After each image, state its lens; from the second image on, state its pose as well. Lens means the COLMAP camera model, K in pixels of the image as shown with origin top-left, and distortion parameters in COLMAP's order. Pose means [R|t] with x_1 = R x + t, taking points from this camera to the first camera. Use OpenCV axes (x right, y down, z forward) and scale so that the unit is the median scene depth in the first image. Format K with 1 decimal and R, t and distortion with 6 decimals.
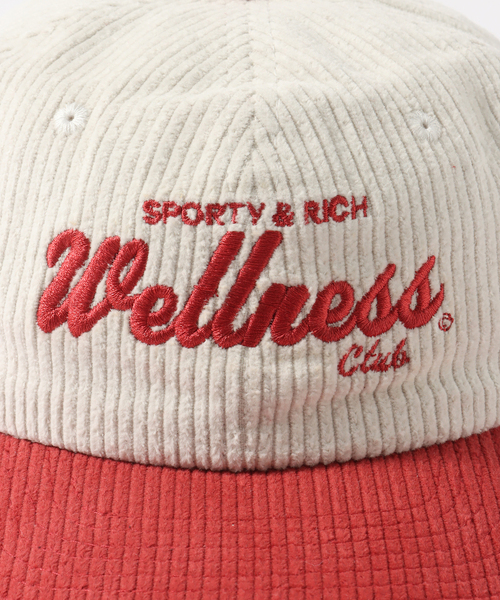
lens RADIAL K [[1938.0, 0, 250.0], [0, 1938.0, 300.0], [0, 0, 1]] dist [0.055326, 1.001329]
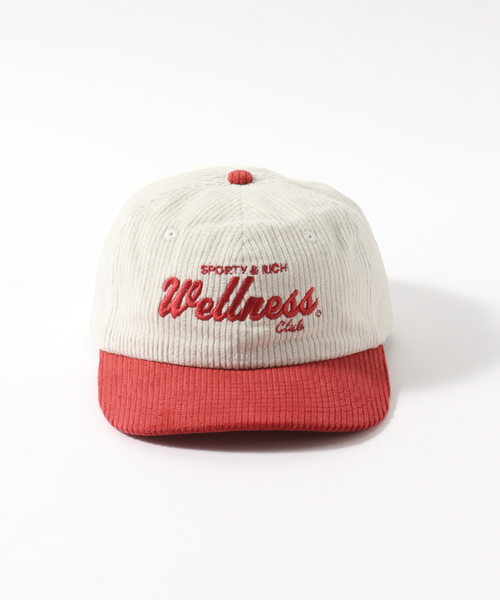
lens RADIAL K [[2553.5, 0, 250.0], [0, 2553.5, 300.0], [0, 0, 1]] dist [0.012099, 0.023091]
pose [[0.999999, -0.000961, -0.000416, 0.012560], [0.000930, 0.997653, -0.068465, 0.228418], [0.000481, 0.068465, 0.997653, -2.404154]]
